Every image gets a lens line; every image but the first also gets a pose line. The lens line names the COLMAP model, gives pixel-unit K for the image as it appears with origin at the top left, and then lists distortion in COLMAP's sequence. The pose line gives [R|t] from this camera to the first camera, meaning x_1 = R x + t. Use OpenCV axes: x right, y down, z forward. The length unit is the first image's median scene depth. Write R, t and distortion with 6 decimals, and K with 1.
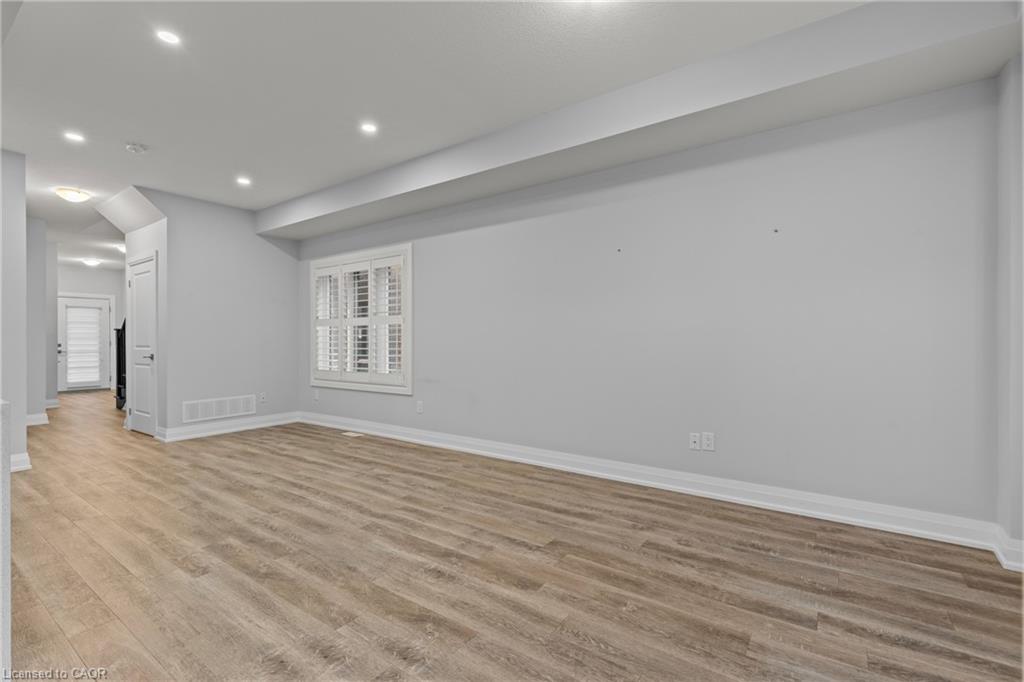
lens RADIAL K [[457.1, 0, 503.9], [0, 457.1, 340.6], [0, 0, 1]] dist [-0.001444, -0.001914]
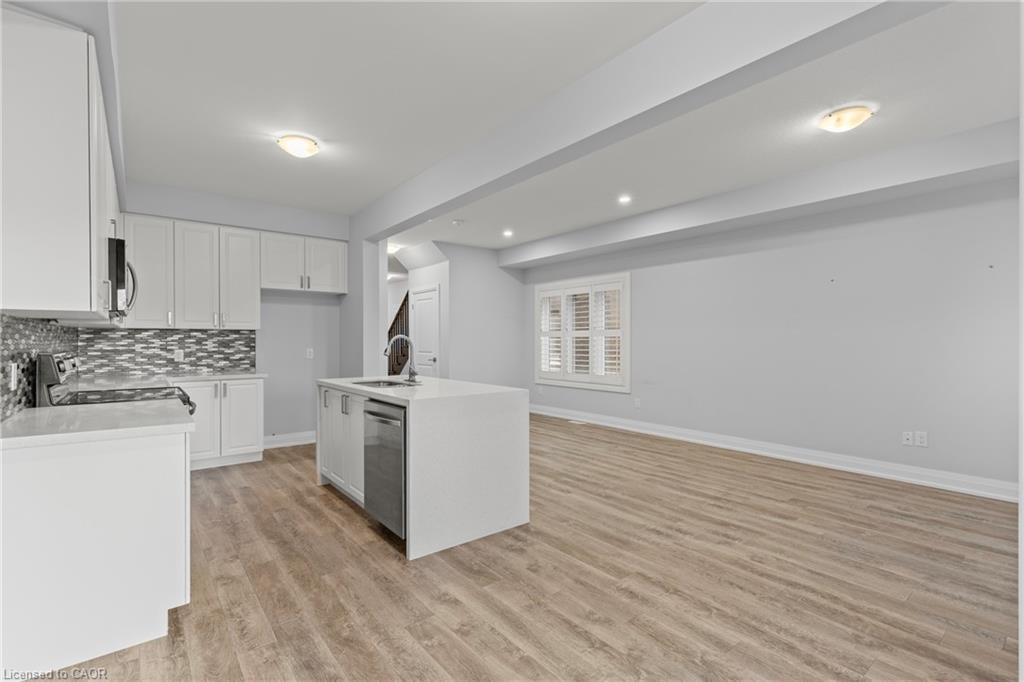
lens RADIAL K [[457.1, 0, 507.0], [0, 457.1, 340.2], [0, 0, 1]] dist [-0.001444, -0.001914]
pose [[0.958147, 0.001565, -0.286274, -0.262828], [-0.001689, 0.999999, -0.000188, -0.041179], [0.286273, 0.000664, 0.958148, -0.479263]]
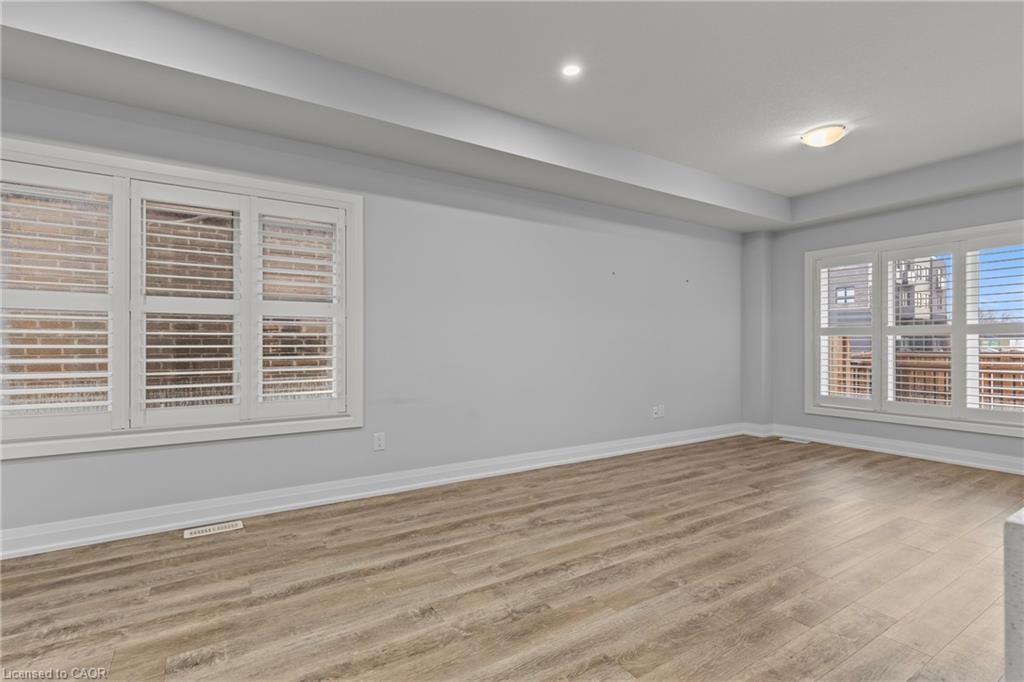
lens RADIAL K [[457.1, 0, 499.8], [0, 457.1, 344.4], [0, 0, 1]] dist [-0.001444, -0.001914]
pose [[0.408971, 0.005772, 0.912529, -1.146675], [0.003224, 0.999965, -0.007770, 0.010782], [-0.912542, 0.006120, 0.408938, 0.871120]]
